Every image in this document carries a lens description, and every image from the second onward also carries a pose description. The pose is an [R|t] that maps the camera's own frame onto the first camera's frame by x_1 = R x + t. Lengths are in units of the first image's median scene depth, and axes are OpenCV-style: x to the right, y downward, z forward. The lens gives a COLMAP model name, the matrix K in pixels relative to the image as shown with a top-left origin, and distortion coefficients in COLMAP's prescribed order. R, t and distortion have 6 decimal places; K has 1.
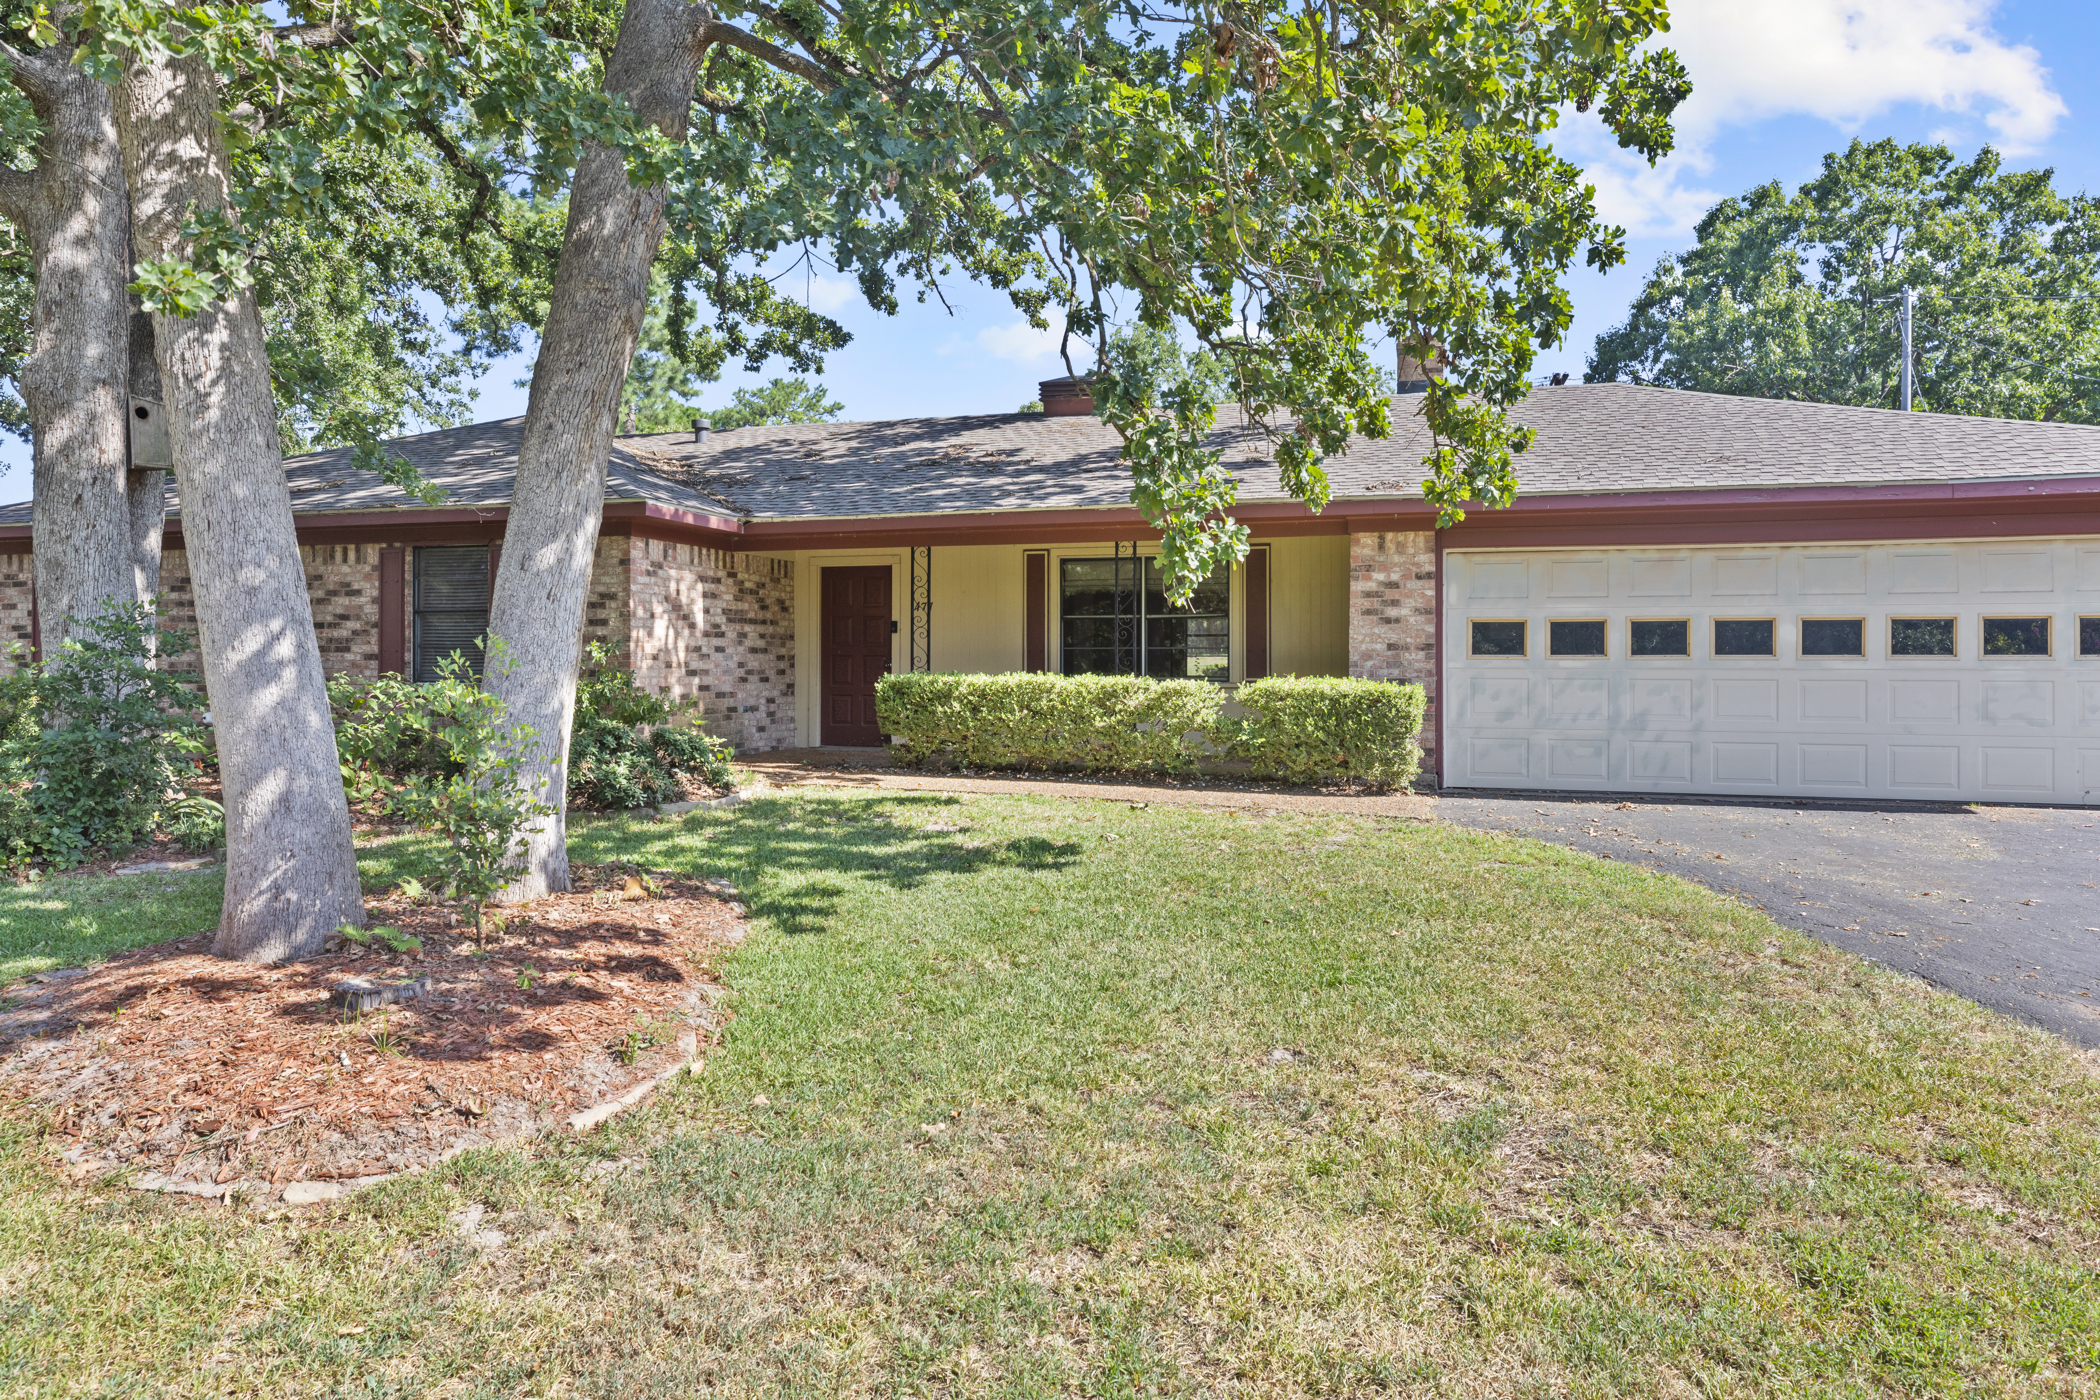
lens RADIAL K [[1351.7, 0, 1048.4], [0, 1351.7, 673.5], [0, 0, 1]] dist [0.017019, -0.002971]
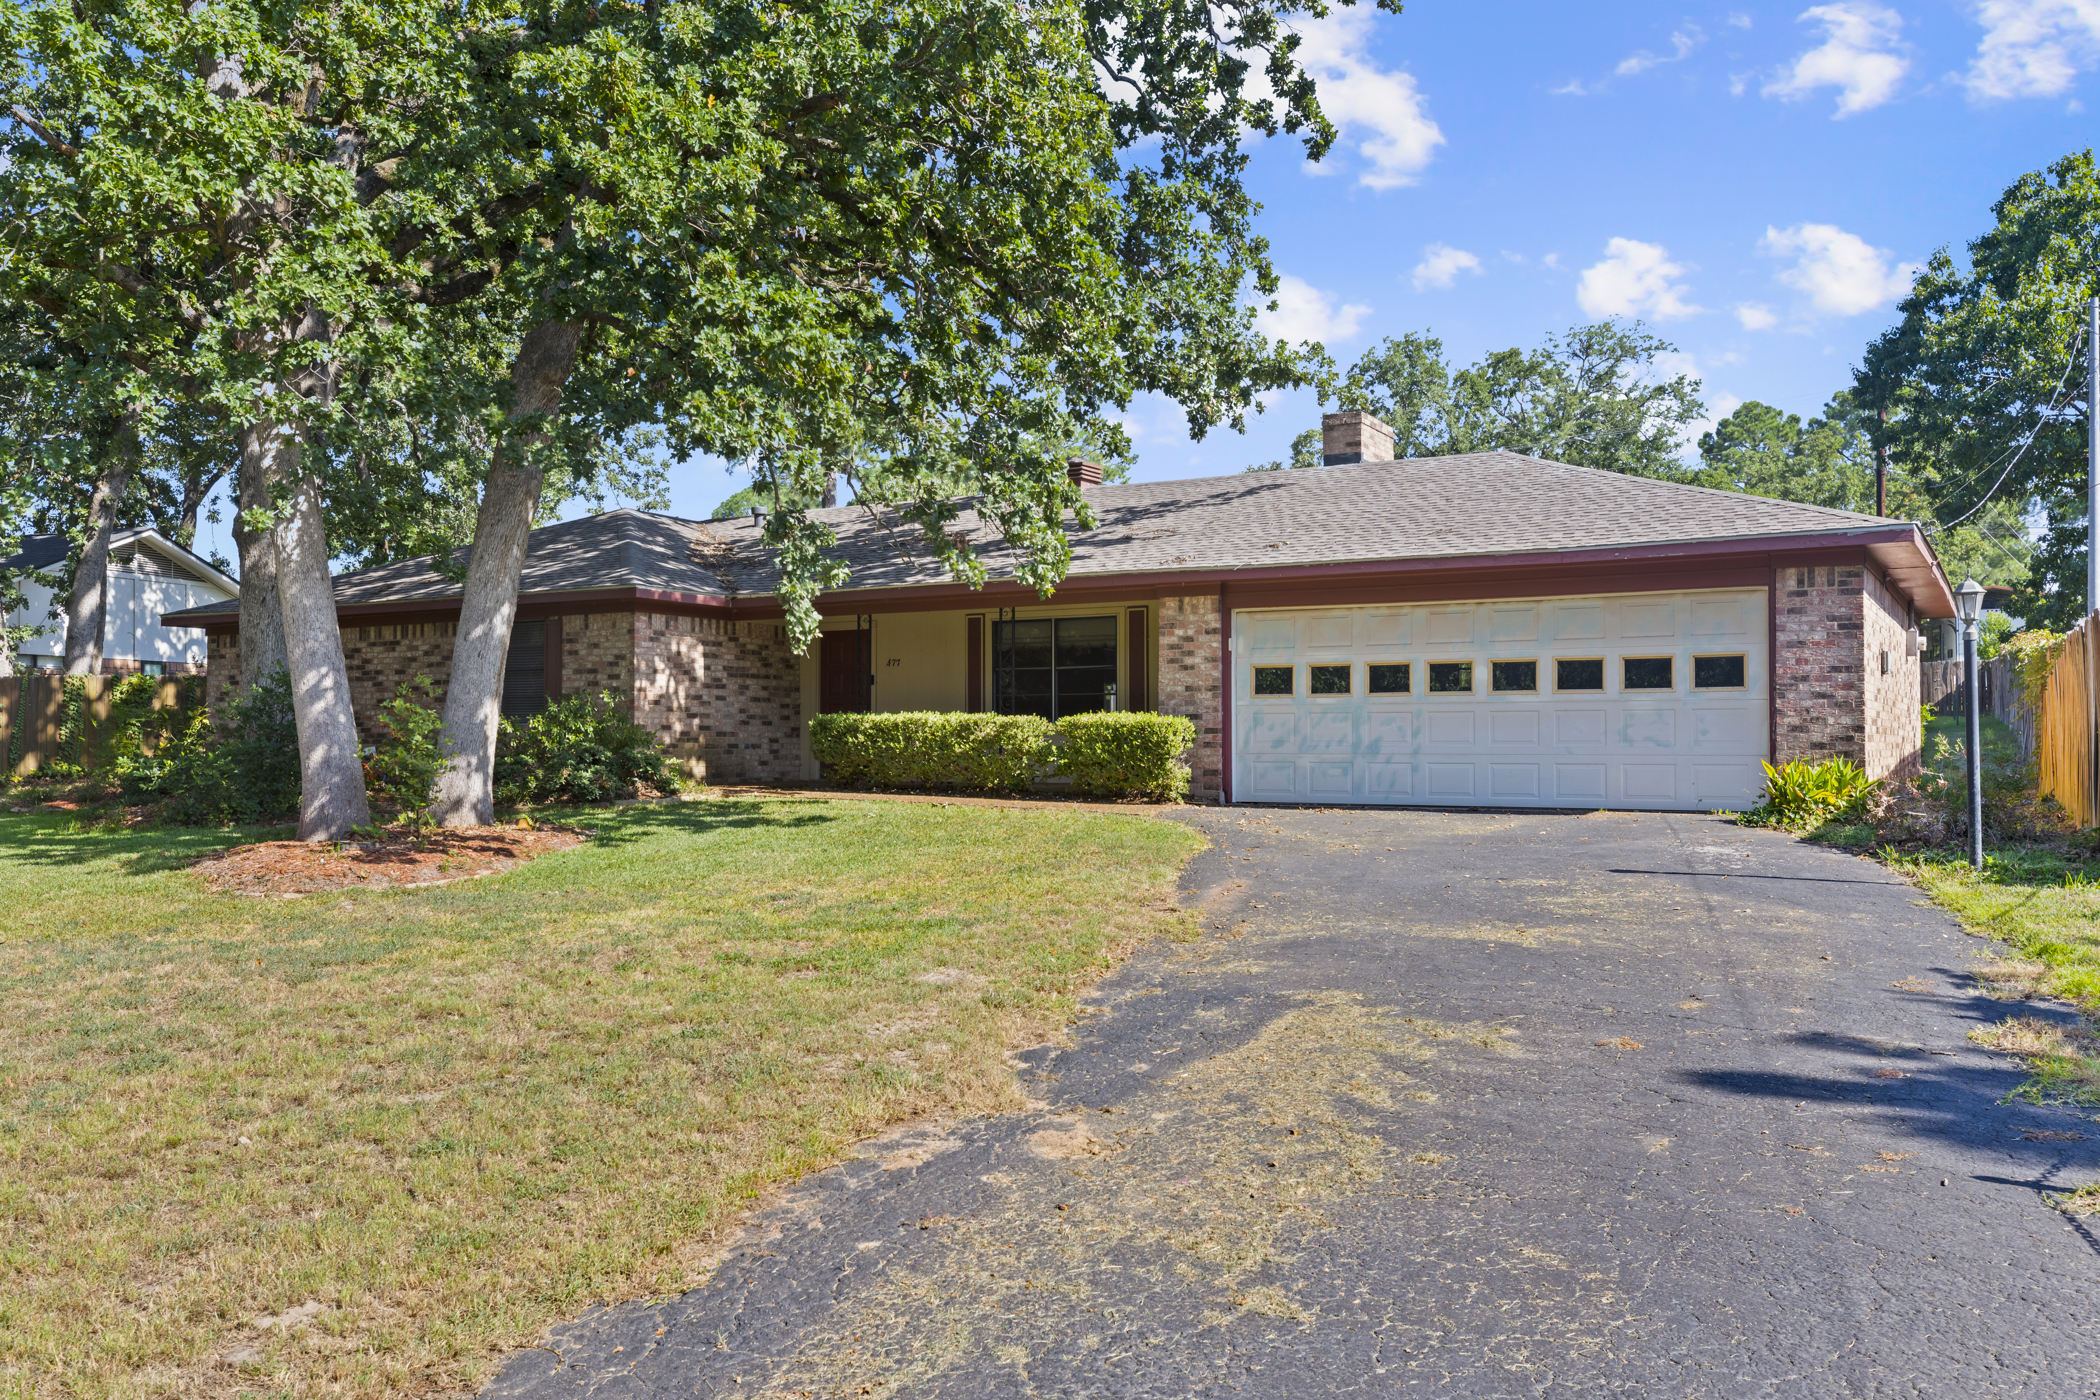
lens RADIAL K [[1691.7, 0, 1046.1], [0, 1691.7, 731.6], [0, 0, 1]] dist [0.003560, 0.058335]
pose [[0.972465, -0.003520, -0.233023, 0.473692], [0.000086, 0.999891, -0.014743, 0.041564], [0.233049, 0.014317, 0.972360, -0.528203]]
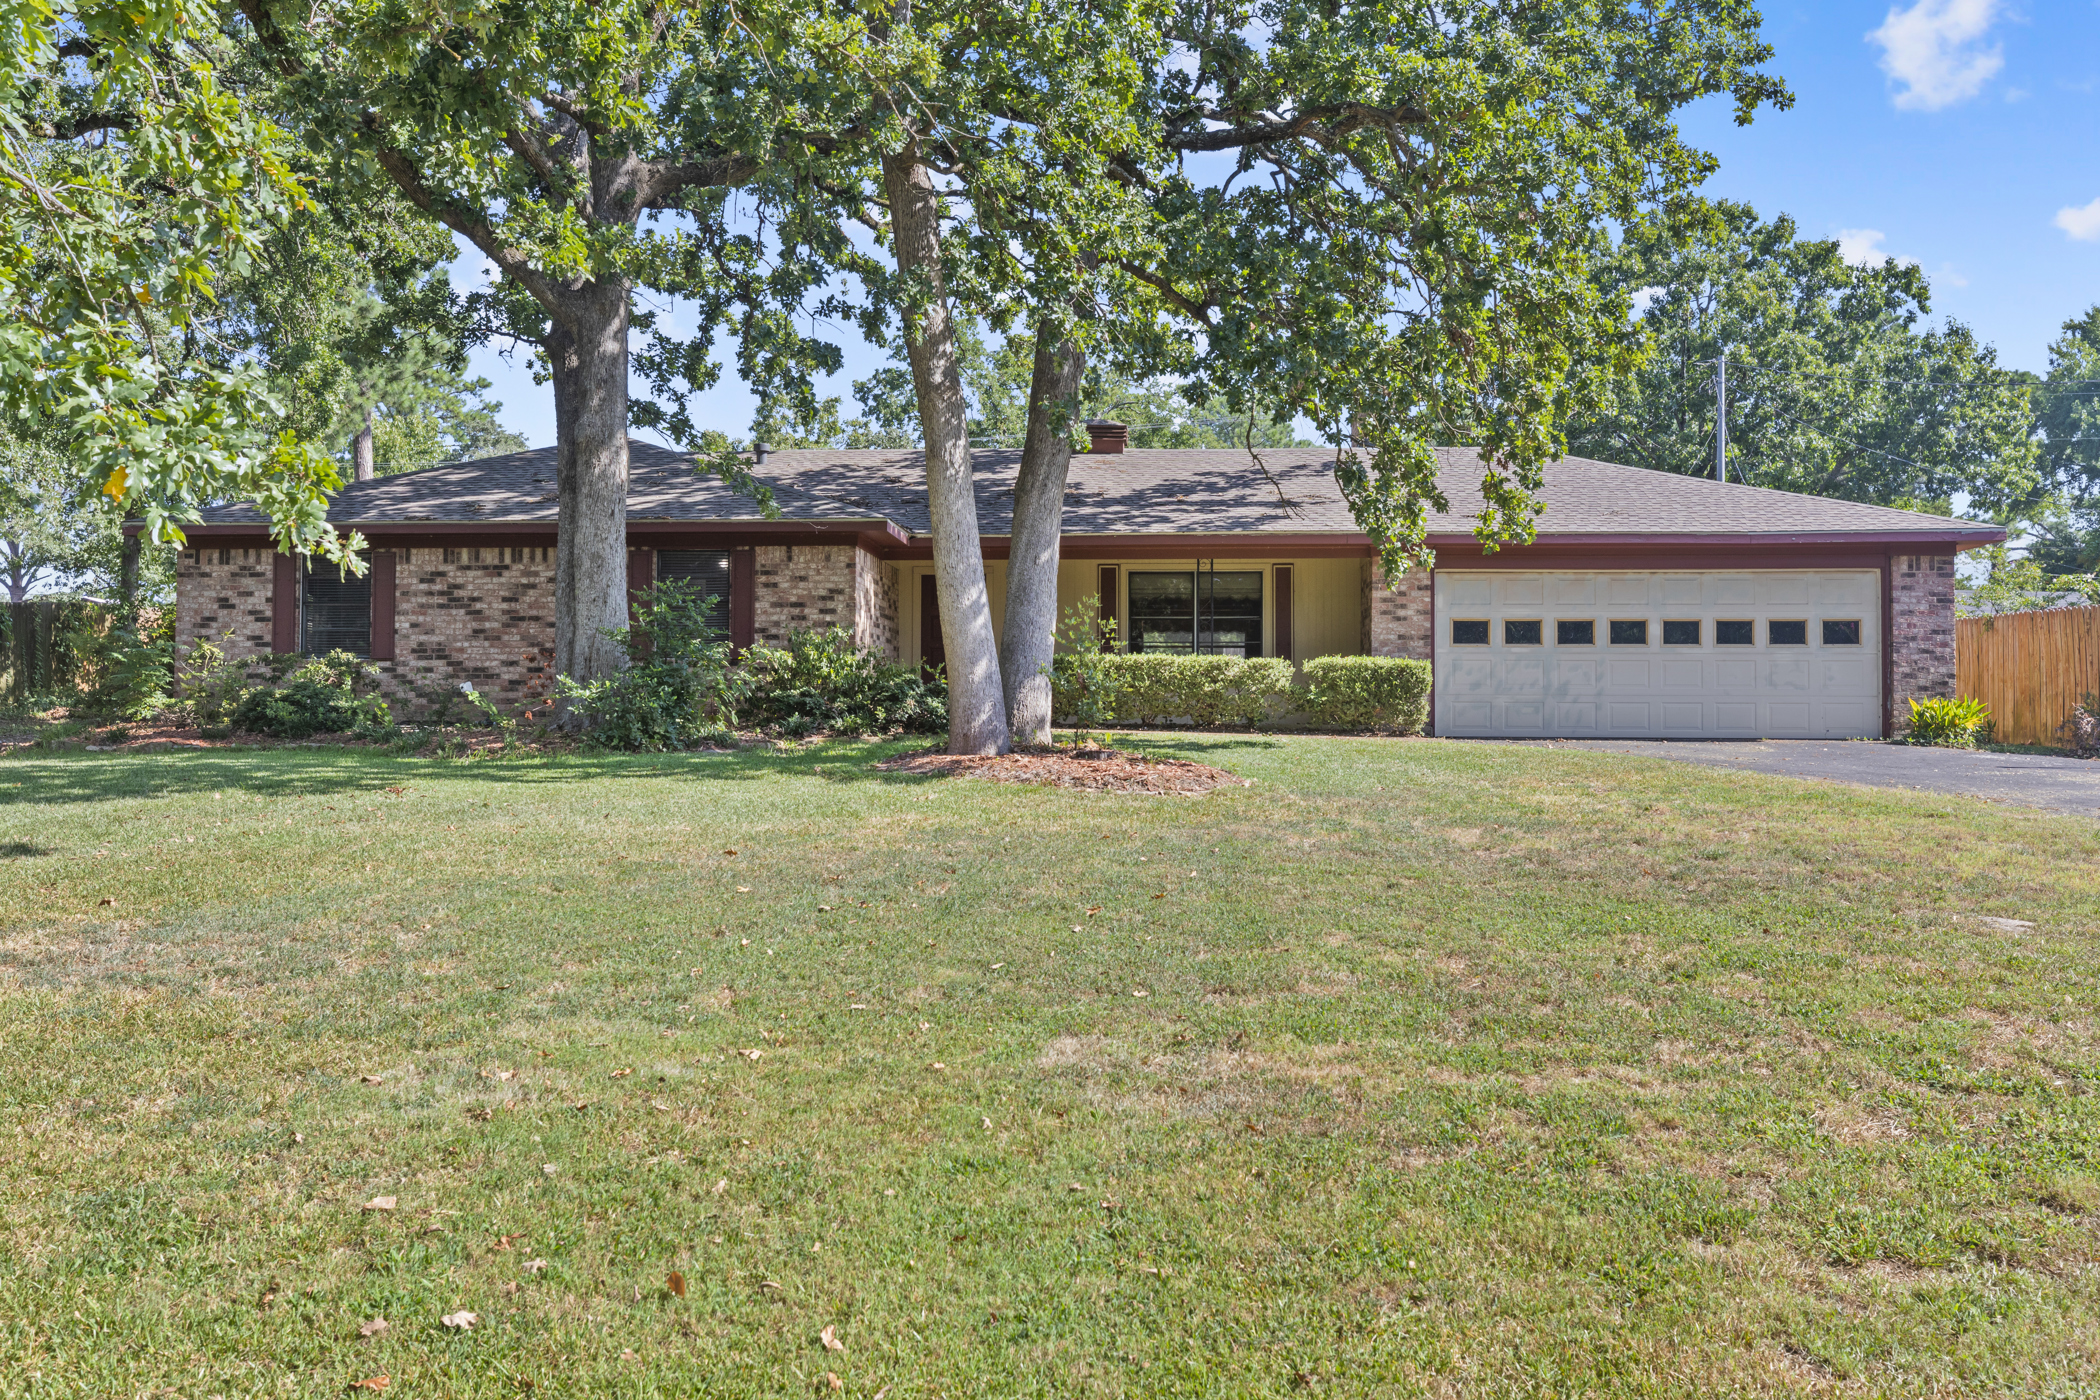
lens RADIAL K [[1825.3, 0, 1050.0], [0, 1825.3, 700.0], [0, 0, 1]] dist [0.007396, 0.007712]
pose [[0.977776, 0.007210, 0.209530, -0.492290], [-0.001847, 0.999666, -0.025780, 0.093348], [-0.209646, 0.024820, 0.977462, -0.770606]]
